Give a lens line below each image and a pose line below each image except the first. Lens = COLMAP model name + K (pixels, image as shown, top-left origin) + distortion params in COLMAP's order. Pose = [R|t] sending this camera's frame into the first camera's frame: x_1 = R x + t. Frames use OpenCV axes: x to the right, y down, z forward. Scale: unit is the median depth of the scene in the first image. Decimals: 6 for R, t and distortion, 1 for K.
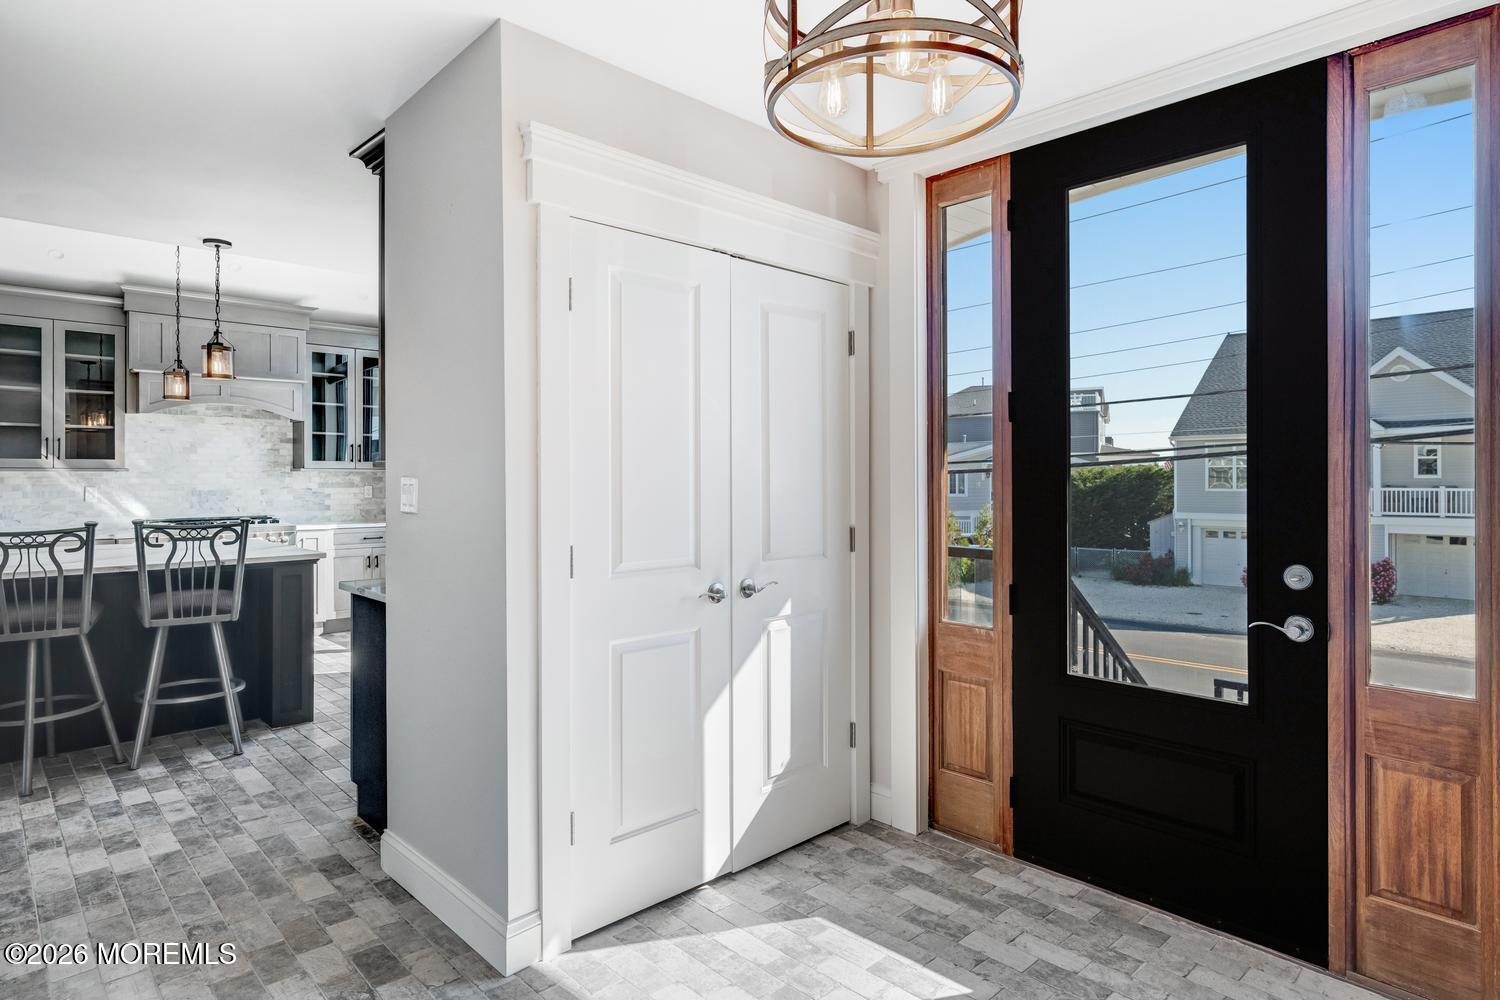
lens RADIAL K [[836.8, 0, 734.9], [0, 836.8, 485.3], [0, 0, 1]] dist [0.001753, 0.001877]
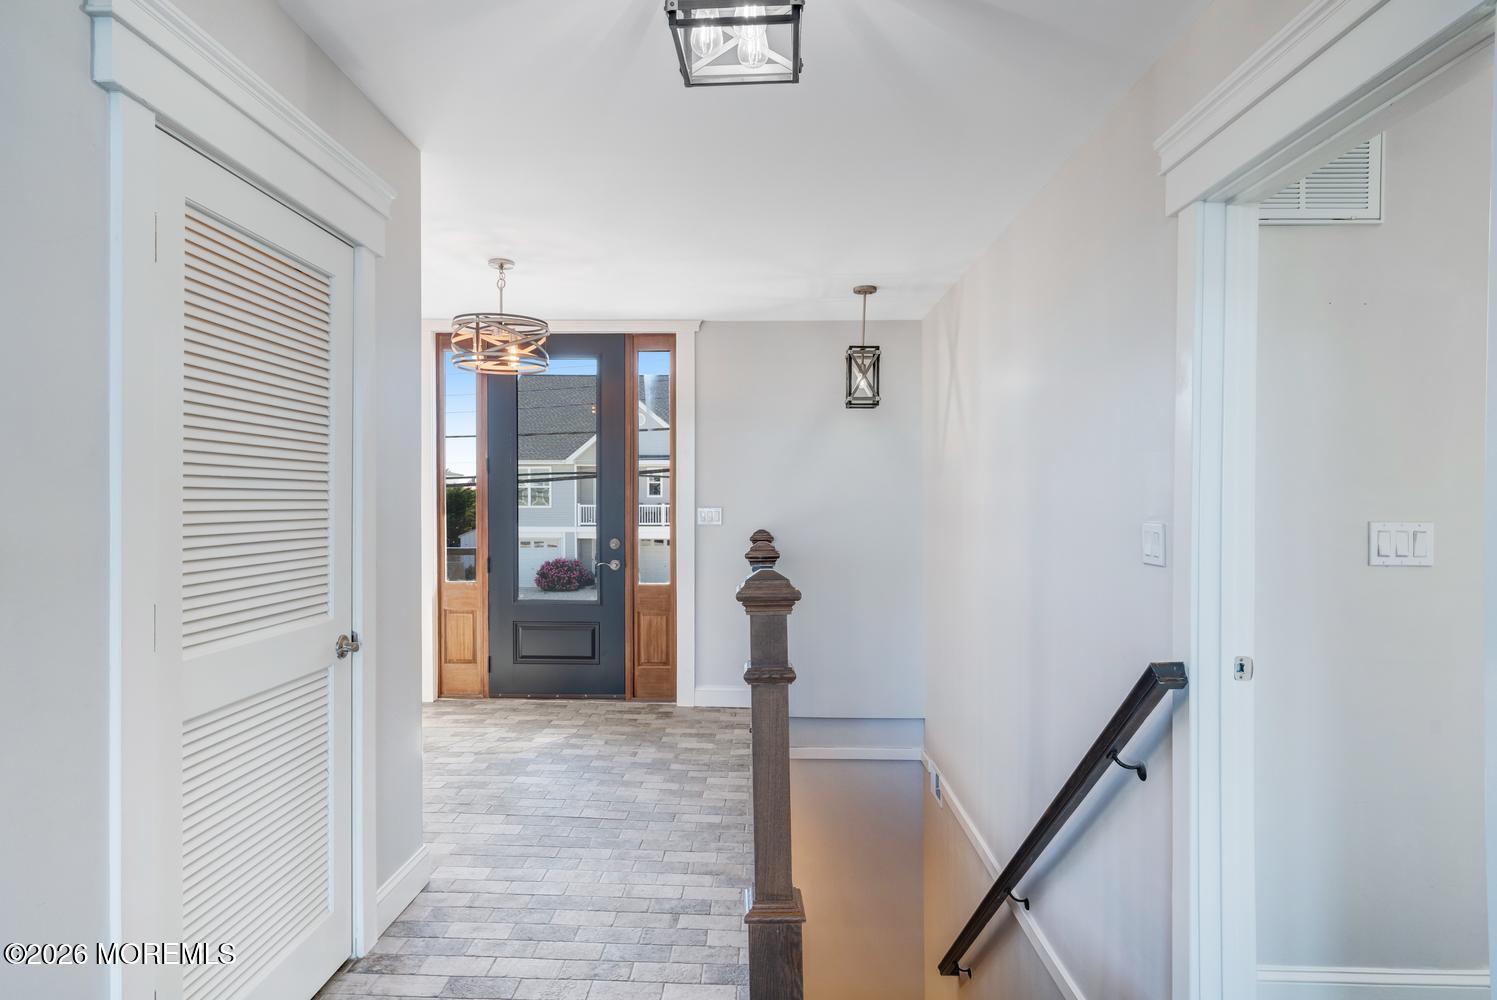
lens RADIAL K [[858.2, 0, 748.5], [0, 858.2, 500.0], [0, 0, 1]] dist [-0.001056, -0.000017]
pose [[0.697164, 0.002317, 0.716908, -0.743475], [-0.000744, 0.999997, -0.002509, -0.008469], [-0.716911, 0.001216, 0.697164, -0.892634]]
